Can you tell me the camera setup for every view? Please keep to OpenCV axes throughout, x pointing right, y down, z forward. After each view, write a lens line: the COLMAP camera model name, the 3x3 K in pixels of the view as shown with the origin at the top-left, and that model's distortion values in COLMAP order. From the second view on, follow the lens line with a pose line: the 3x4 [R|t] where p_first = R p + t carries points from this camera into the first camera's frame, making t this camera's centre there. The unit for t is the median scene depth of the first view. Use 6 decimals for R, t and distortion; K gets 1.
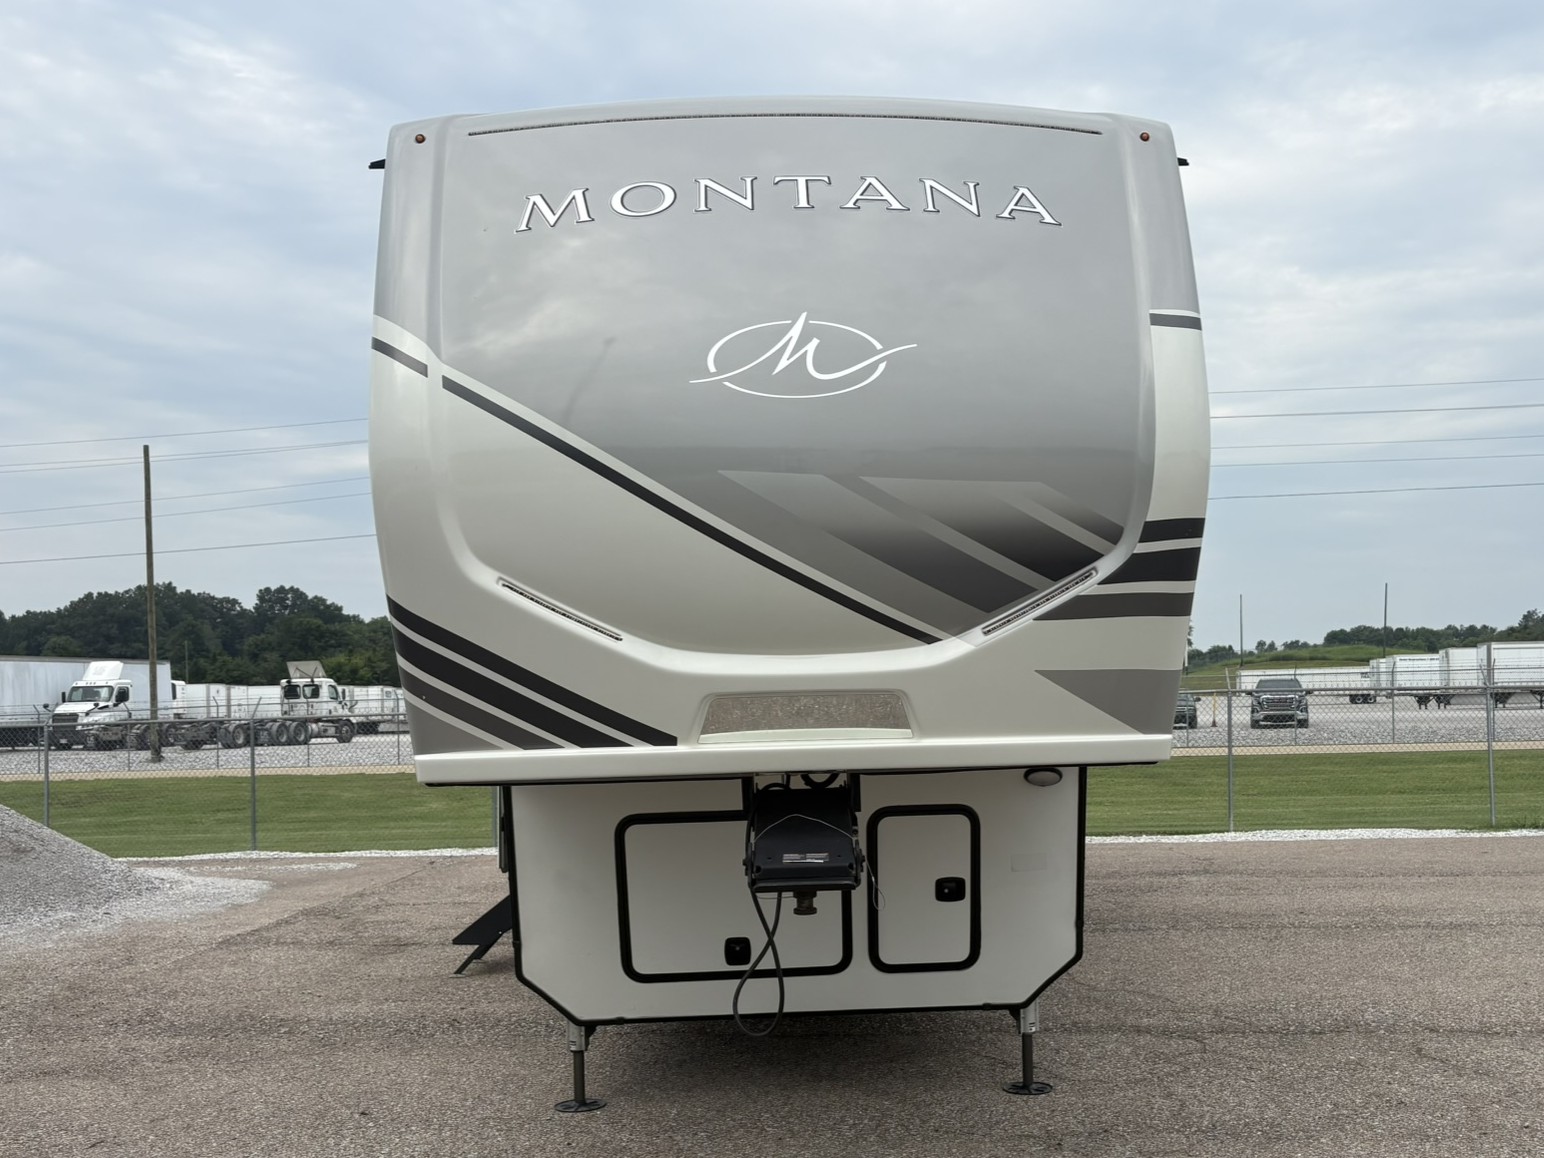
lens RADIAL K [[1166.4, 0, 767.5], [0, 1166.4, 580.7], [0, 0, 1]] dist [0.023364, -0.029149]
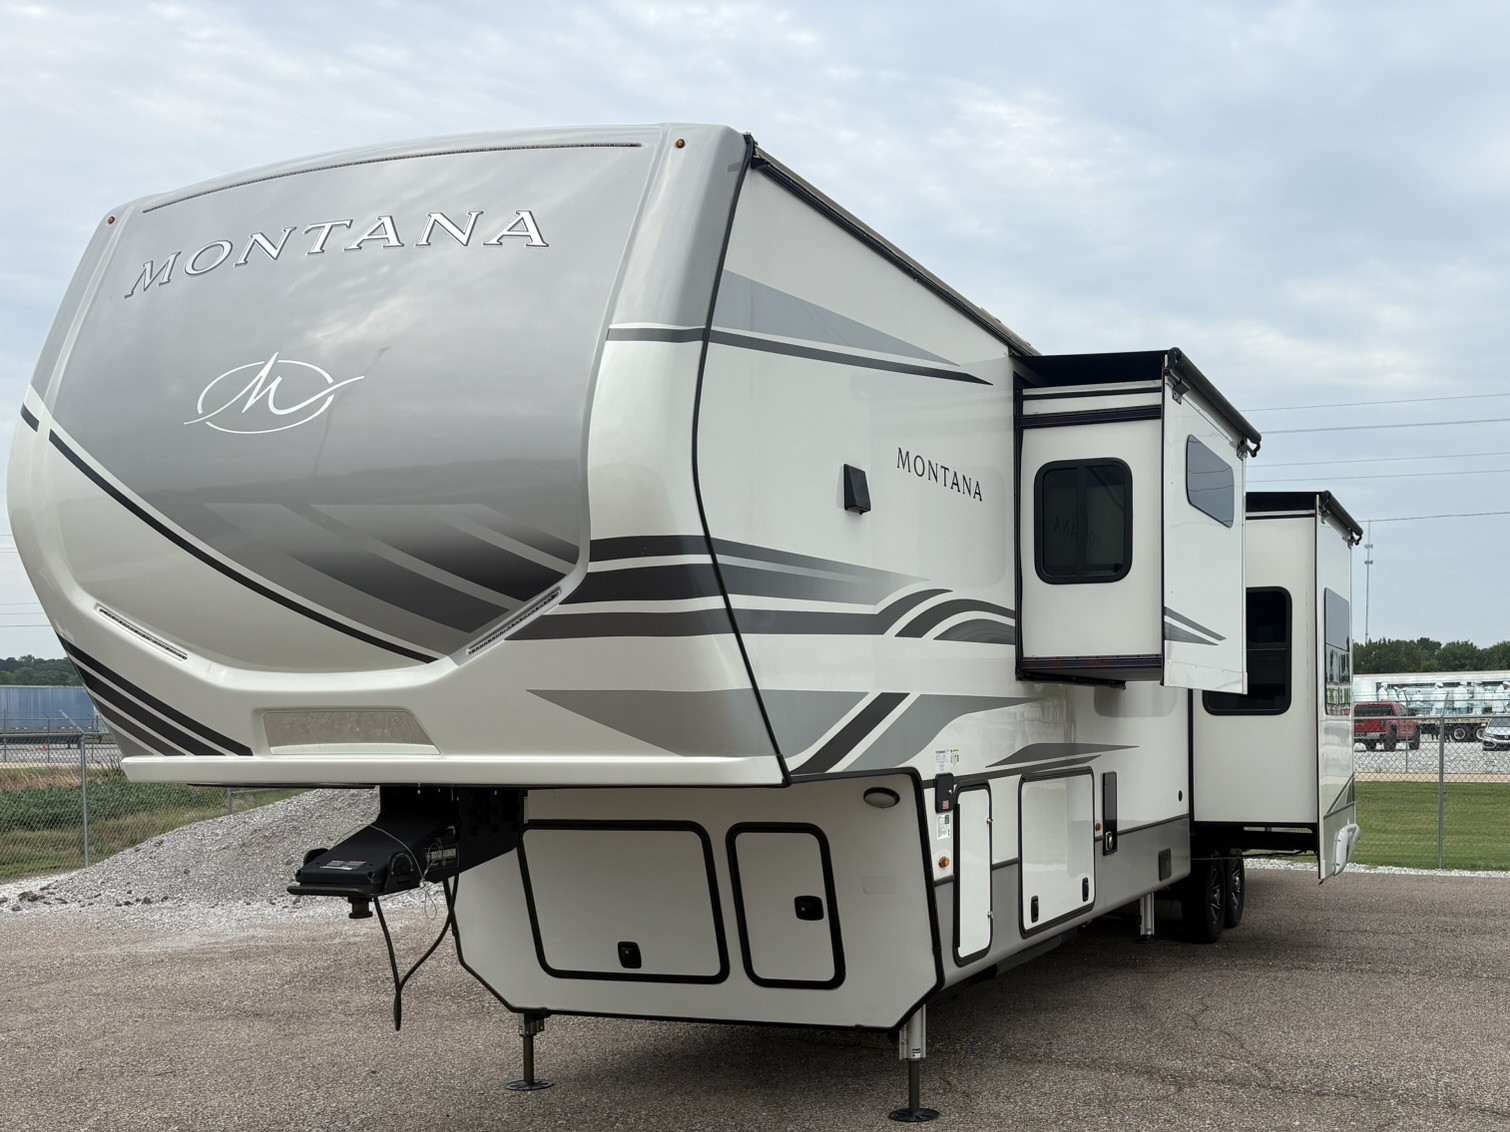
lens RADIAL K [[1140.7, 0, 798.0], [0, 1140.7, 595.2], [0, 0, 1]] dist [0.023364, -0.029149]
pose [[0.960991, -0.012144, -0.276313, 0.717756], [0.012944, 0.999916, 0.001073, -0.003107], [0.276277, -0.004608, 0.961067, 0.116393]]
